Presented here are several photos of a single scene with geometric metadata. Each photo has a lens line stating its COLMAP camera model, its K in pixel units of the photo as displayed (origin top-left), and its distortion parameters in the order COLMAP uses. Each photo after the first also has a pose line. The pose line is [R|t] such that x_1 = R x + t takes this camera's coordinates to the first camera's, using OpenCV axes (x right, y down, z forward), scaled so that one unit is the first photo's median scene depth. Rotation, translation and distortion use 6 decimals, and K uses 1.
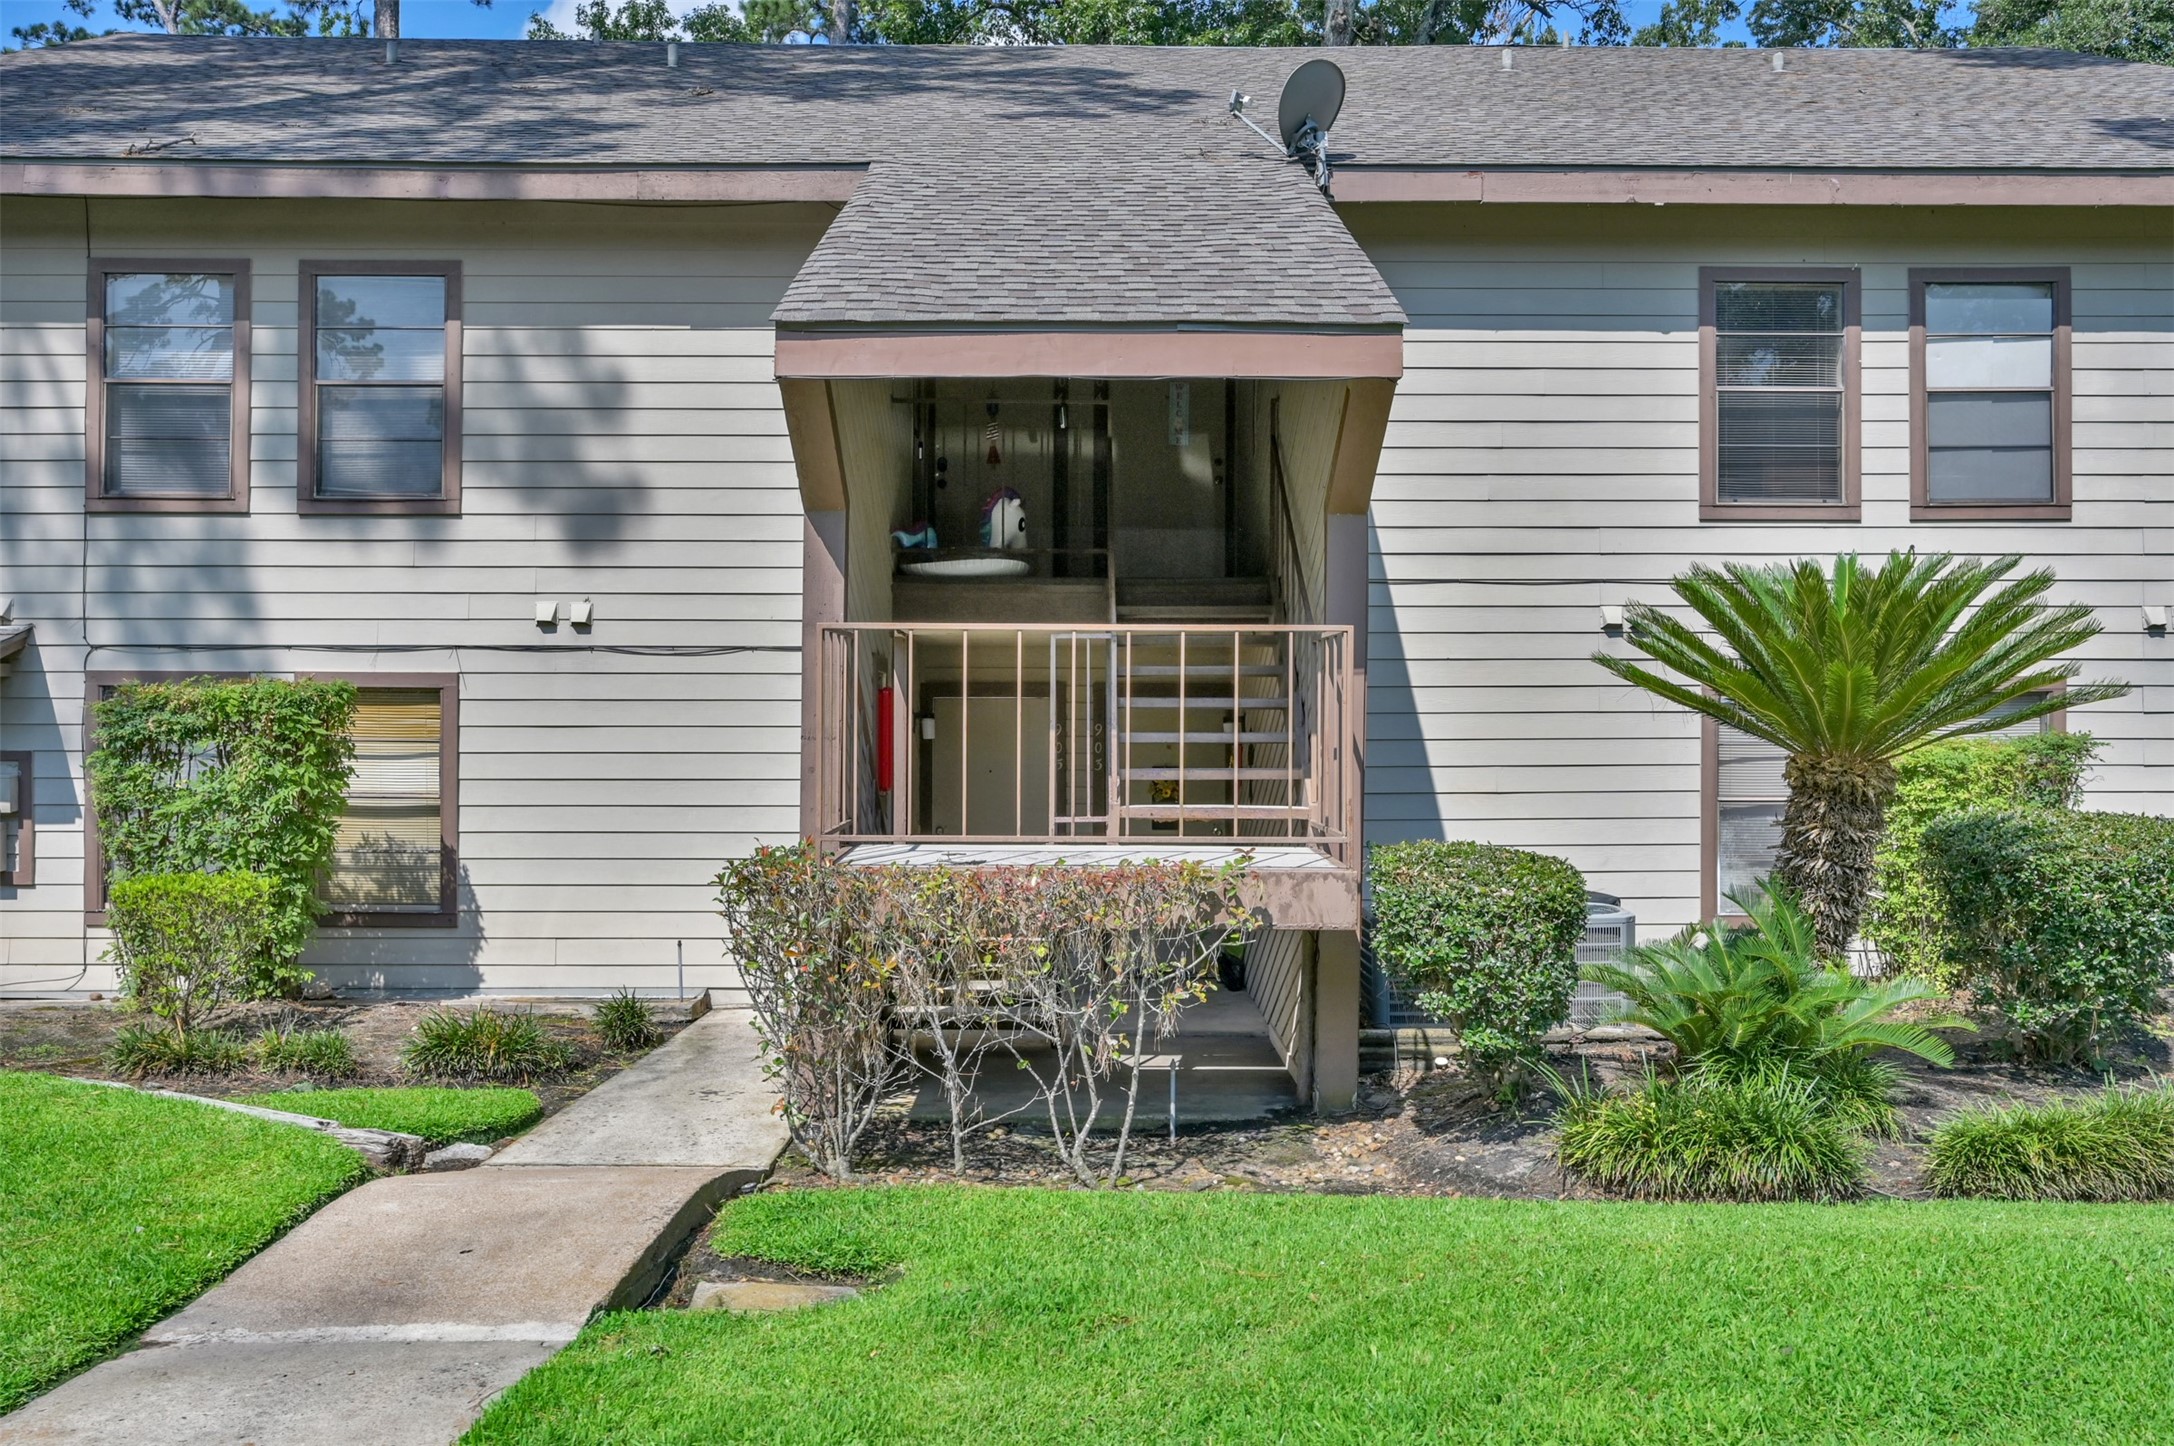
lens RADIAL K [[1637.4, 0, 1087.1], [0, 1637.4, 724.0], [0, 0, 1]] dist [-0.000438, -0.006756]
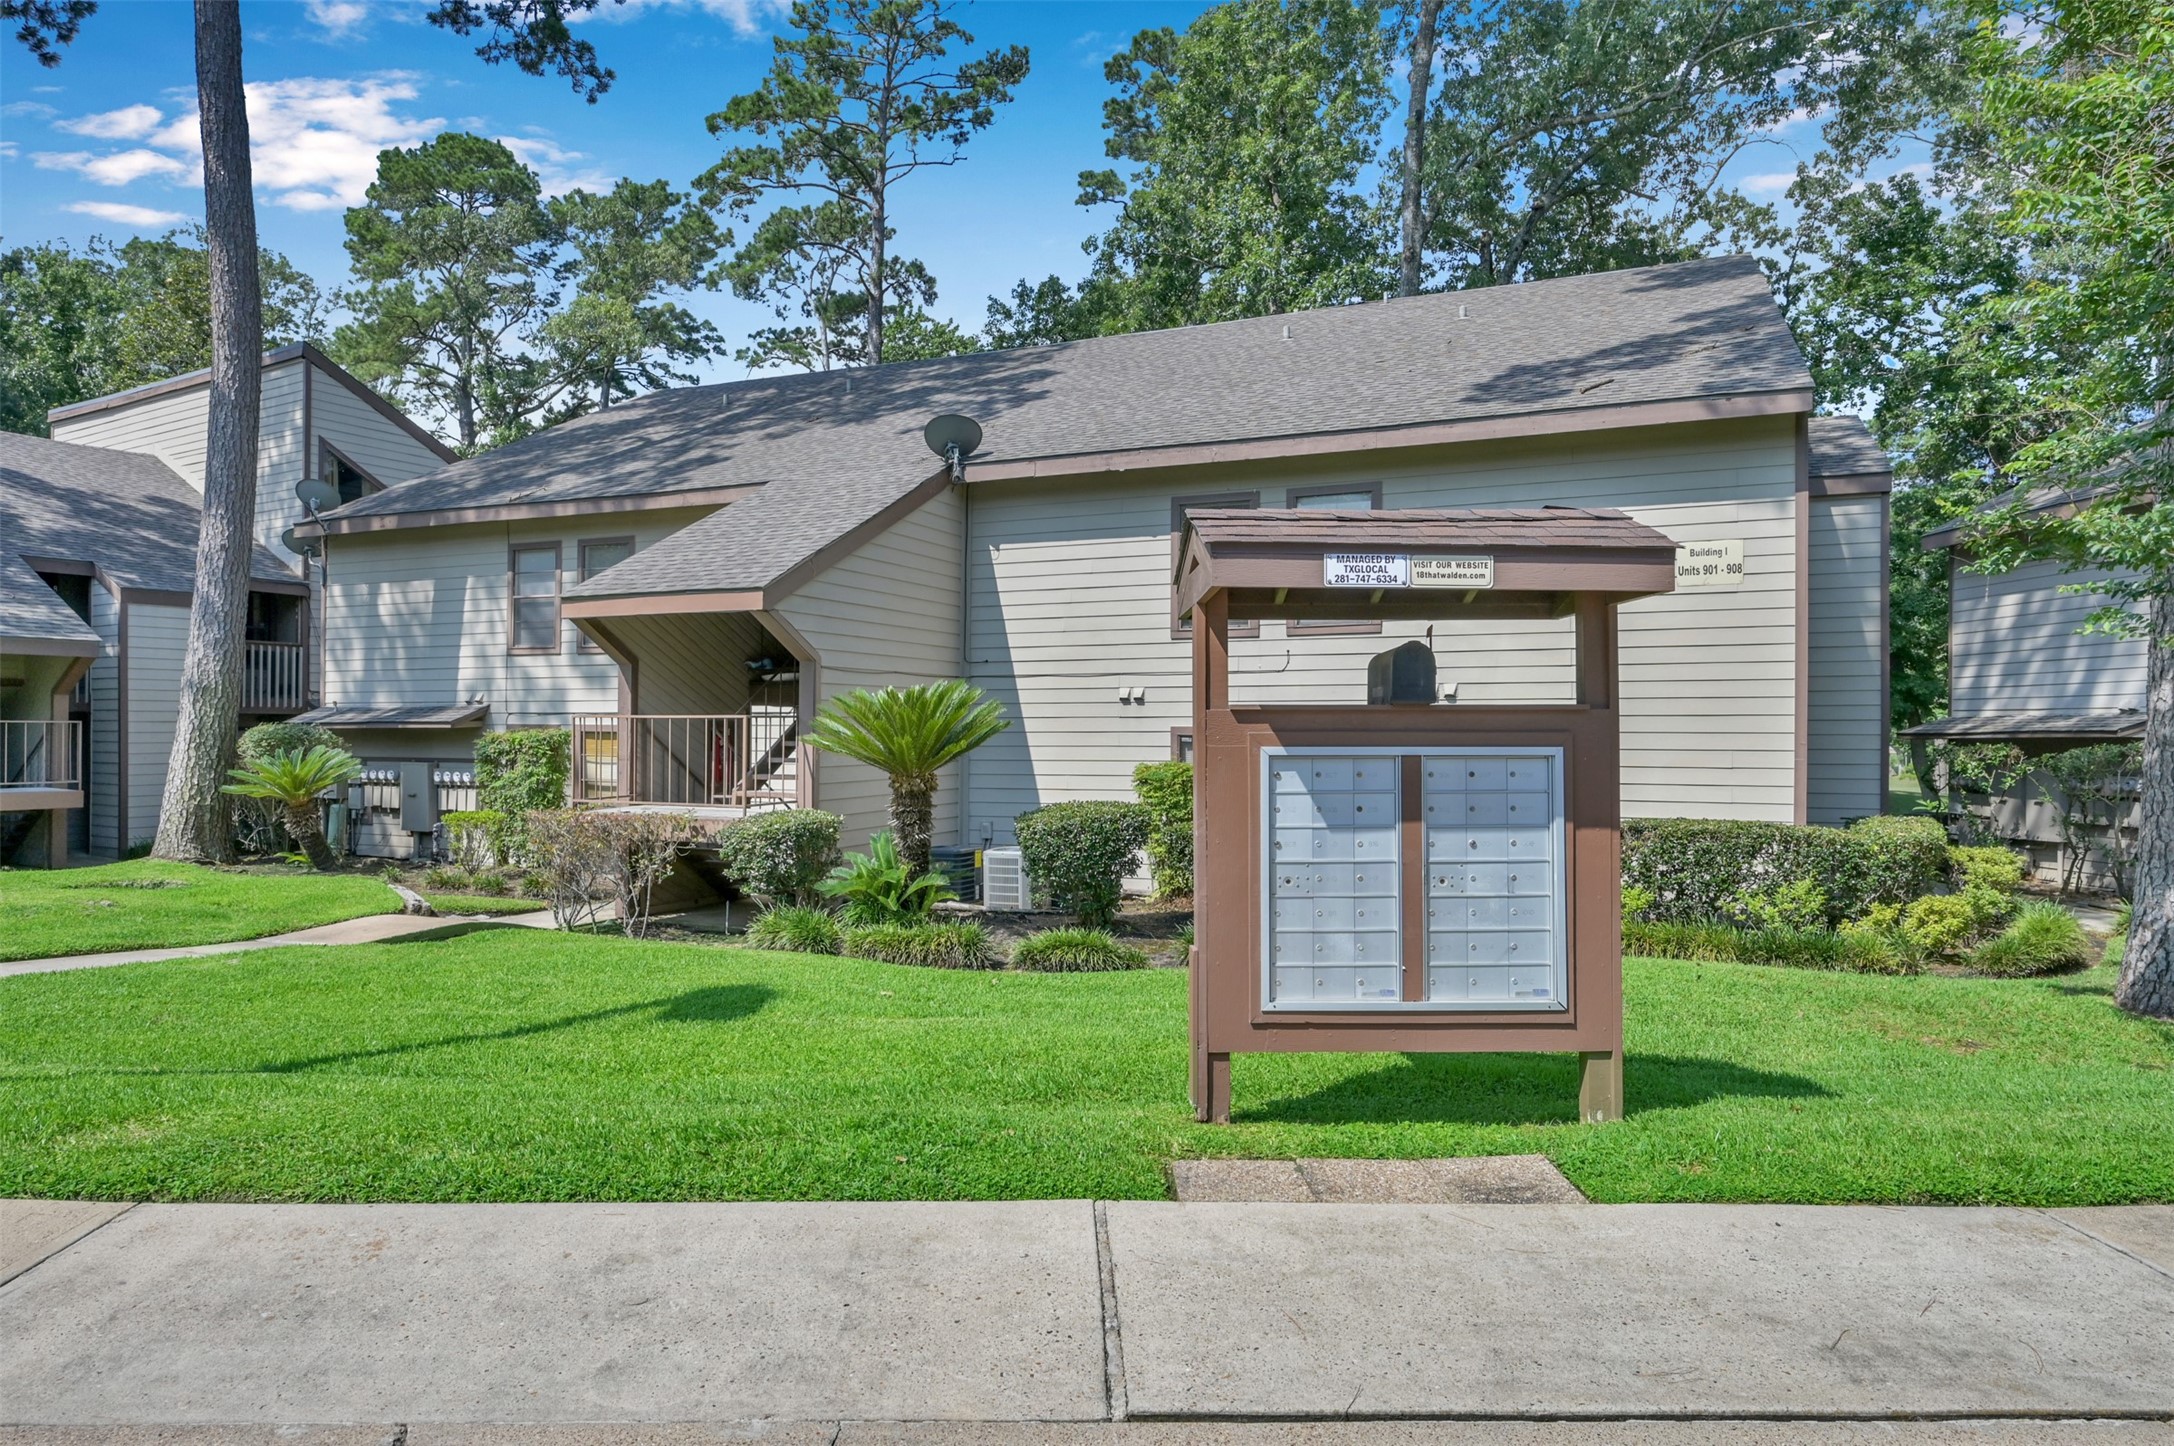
lens RADIAL K [[1248.3, 0, 1087.7], [0, 1248.3, 724.7], [0, 0, 1]] dist [-0.001117, 0.000056]
pose [[0.919864, -0.003472, -0.392221, 0.834864], [0.000481, 0.999970, -0.007724, -0.020137], [0.392236, 0.006916, 0.919839, -0.295059]]
